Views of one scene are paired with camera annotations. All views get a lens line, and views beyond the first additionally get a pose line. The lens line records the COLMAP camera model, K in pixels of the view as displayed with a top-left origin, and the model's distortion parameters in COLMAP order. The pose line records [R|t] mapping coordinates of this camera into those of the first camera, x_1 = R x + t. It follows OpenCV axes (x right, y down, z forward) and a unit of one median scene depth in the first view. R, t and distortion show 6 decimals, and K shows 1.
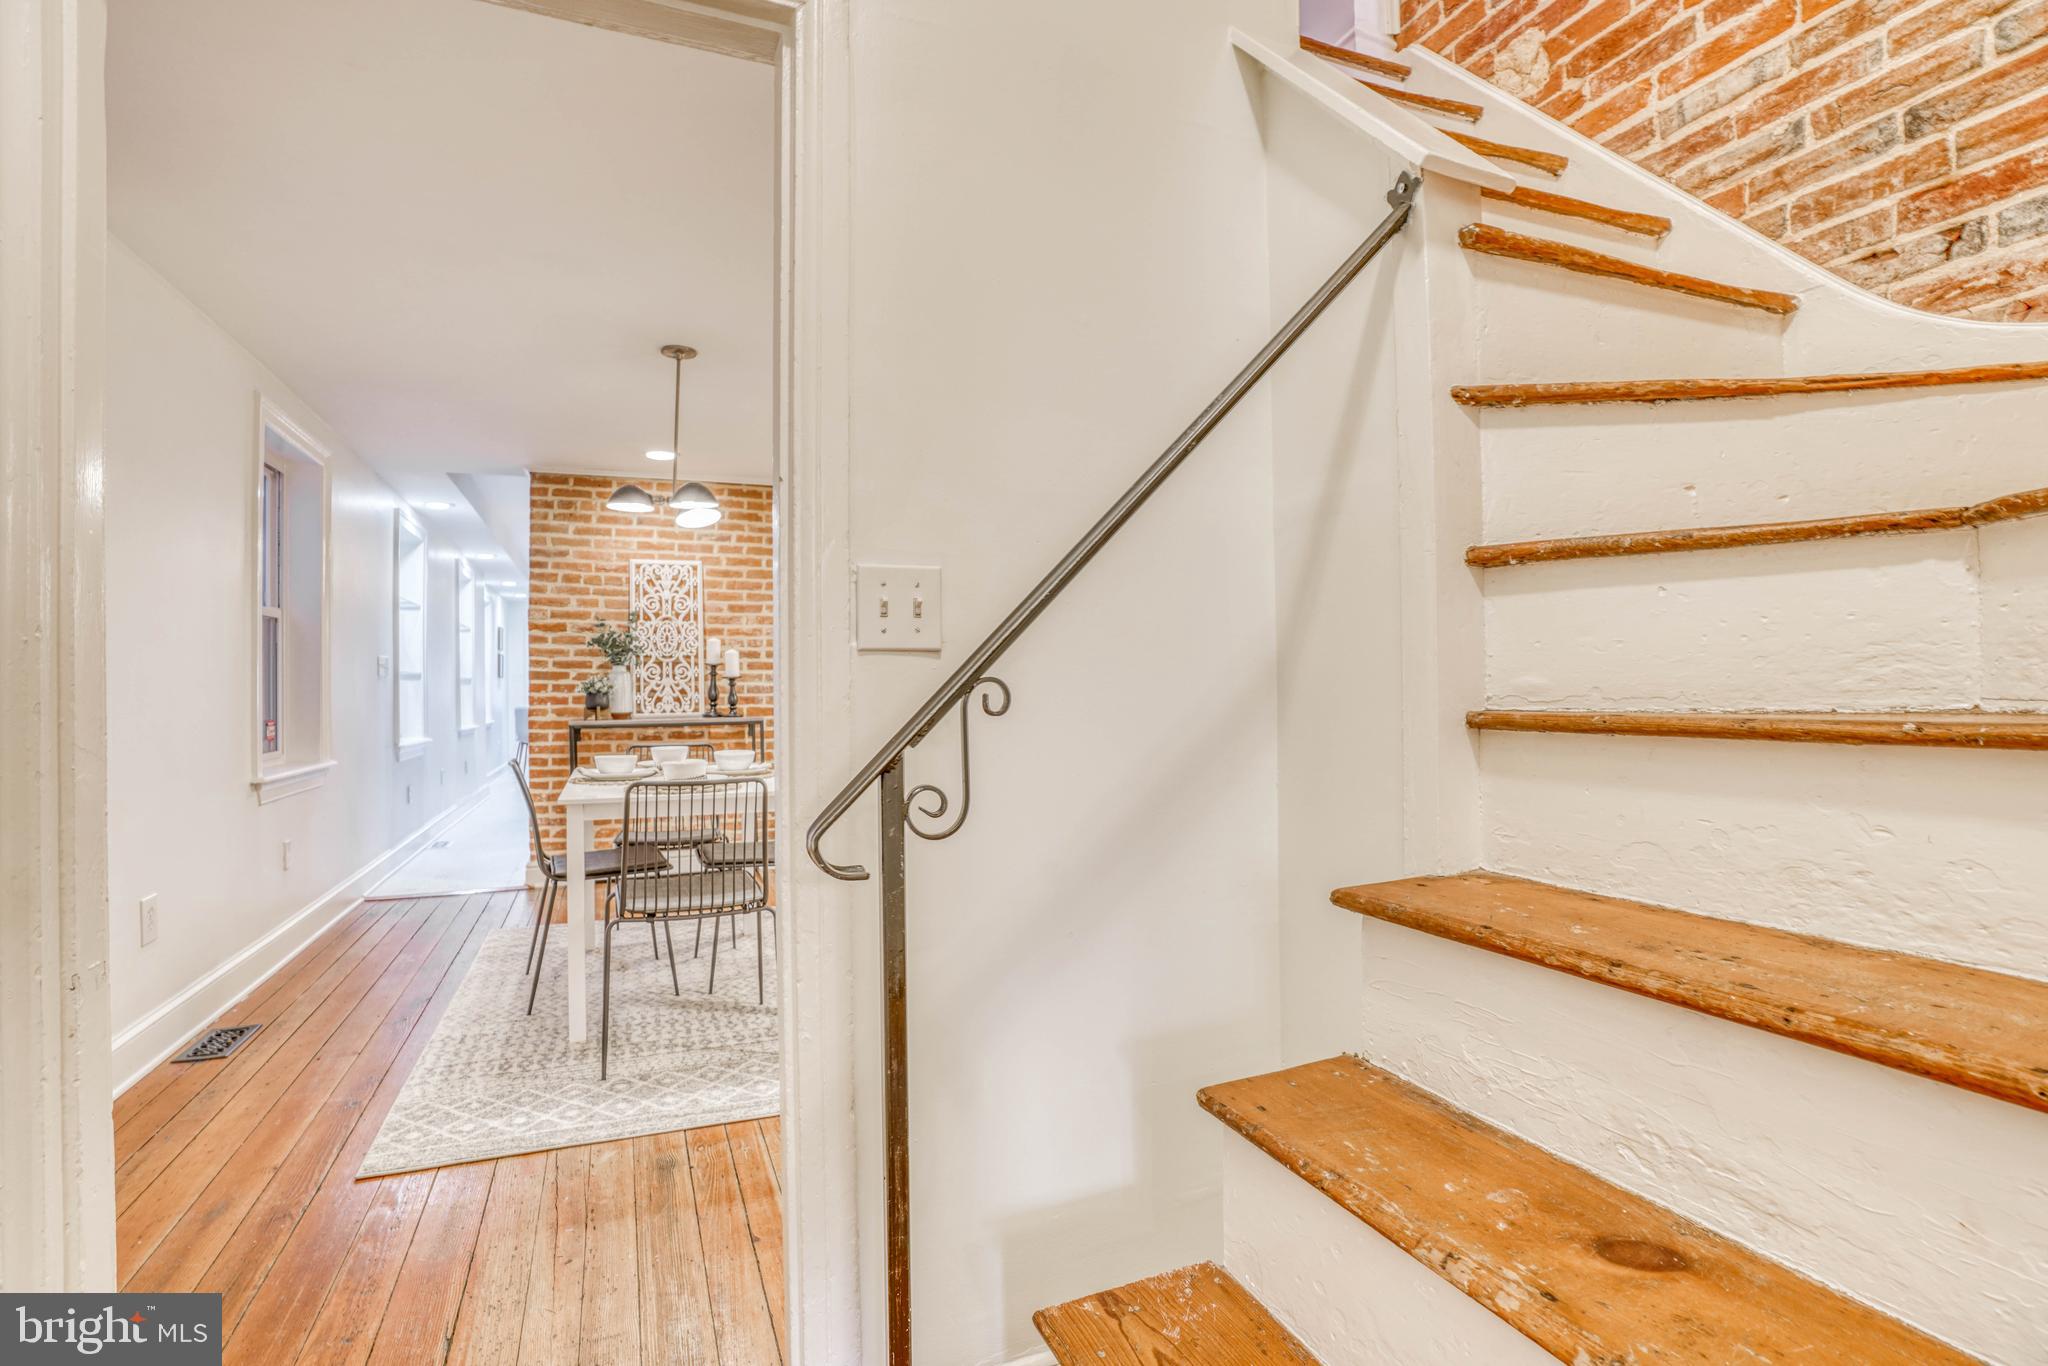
lens RADIAL K [[941.2, 0, 1016.4], [0, 941.2, 684.8], [0, 0, 1]] dist [-0.074319, 0.030959]
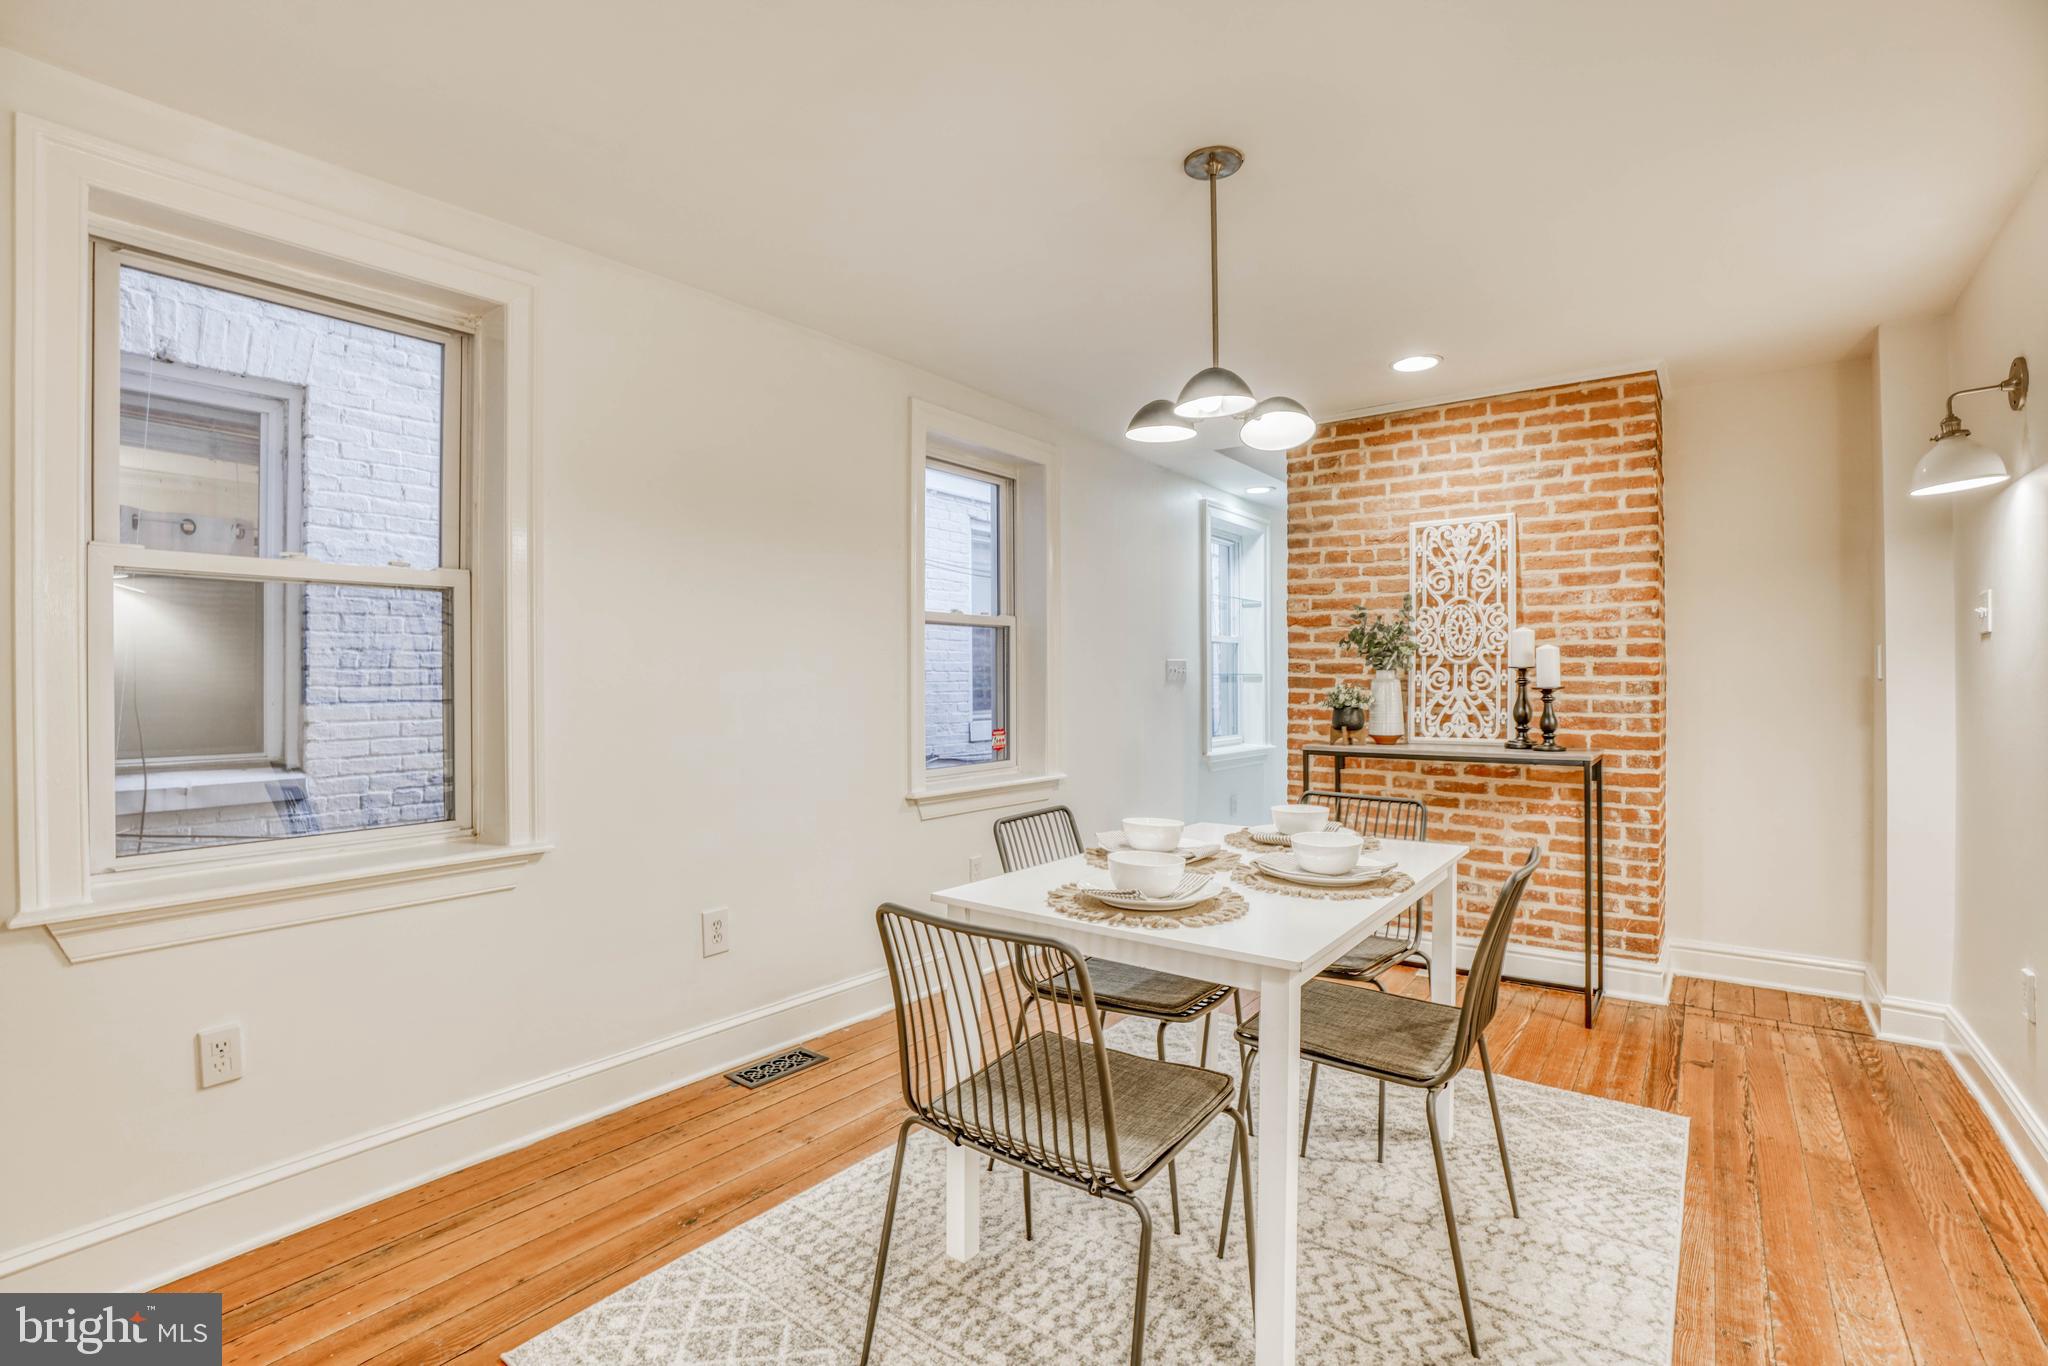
lens RADIAL K [[941.2, 0, 1016.4], [0, 941.2, 684.8], [0, 0, 1]] dist [-0.074319, 0.030959]
pose [[0.499302, 0.012130, -0.866343, 0.058550], [-0.003313, 0.999921, 0.012090, -0.016551], [0.866422, -0.003166, 0.499303, 0.373861]]
